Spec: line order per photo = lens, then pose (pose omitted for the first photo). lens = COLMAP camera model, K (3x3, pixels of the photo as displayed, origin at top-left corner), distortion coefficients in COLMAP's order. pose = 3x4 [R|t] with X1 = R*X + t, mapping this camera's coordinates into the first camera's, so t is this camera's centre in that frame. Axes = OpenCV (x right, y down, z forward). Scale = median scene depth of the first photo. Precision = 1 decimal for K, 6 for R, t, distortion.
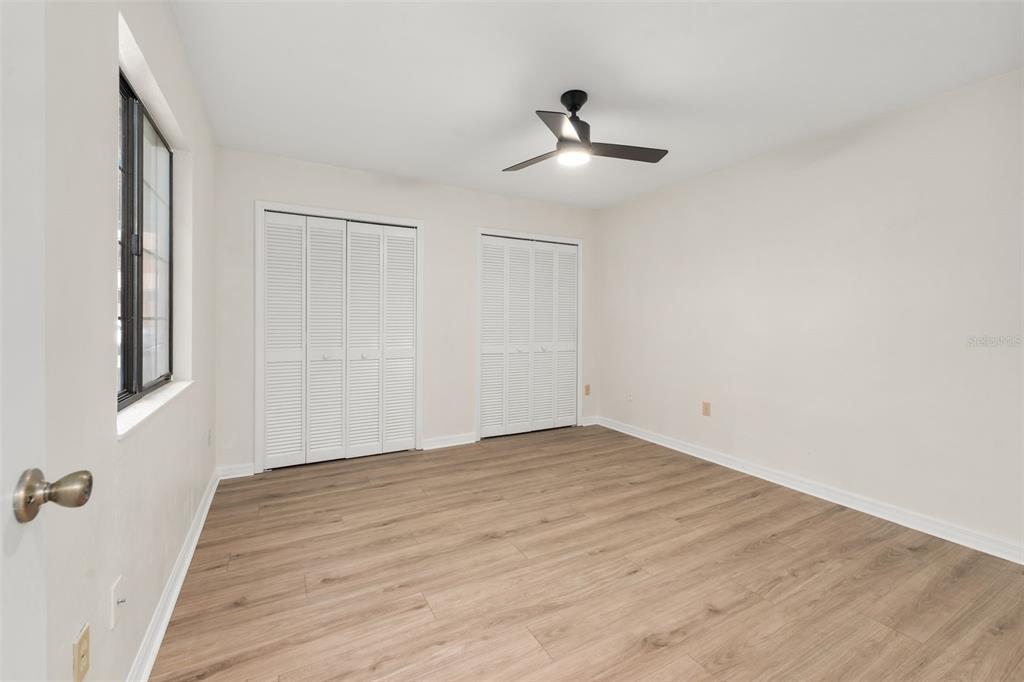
lens RADIAL K [[422.6, 0, 511.7], [0, 422.6, 332.6], [0, 0, 1]] dist [-0.000467, 0.000017]
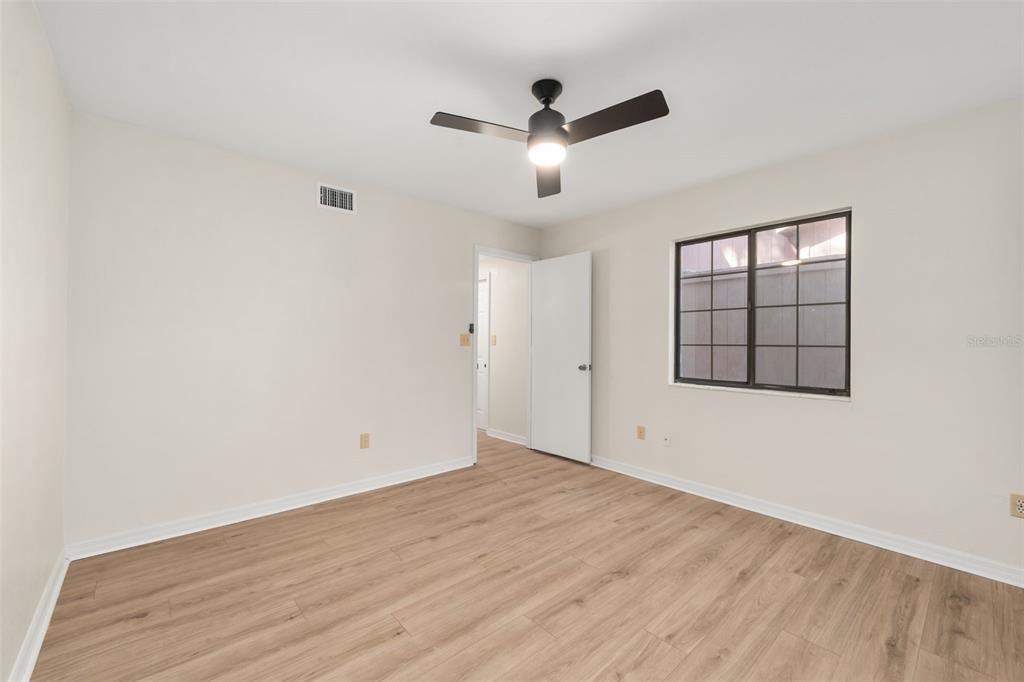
lens RADIAL K [[422.6, 0, 511.2], [0, 422.6, 339.2], [0, 0, 1]] dist [-0.000467, 0.000017]
pose [[-0.975738, -0.012924, -0.218560, 0.435715], [-0.018758, 0.999520, 0.024636, -0.065874], [0.218136, 0.028138, -0.975513, 1.985498]]
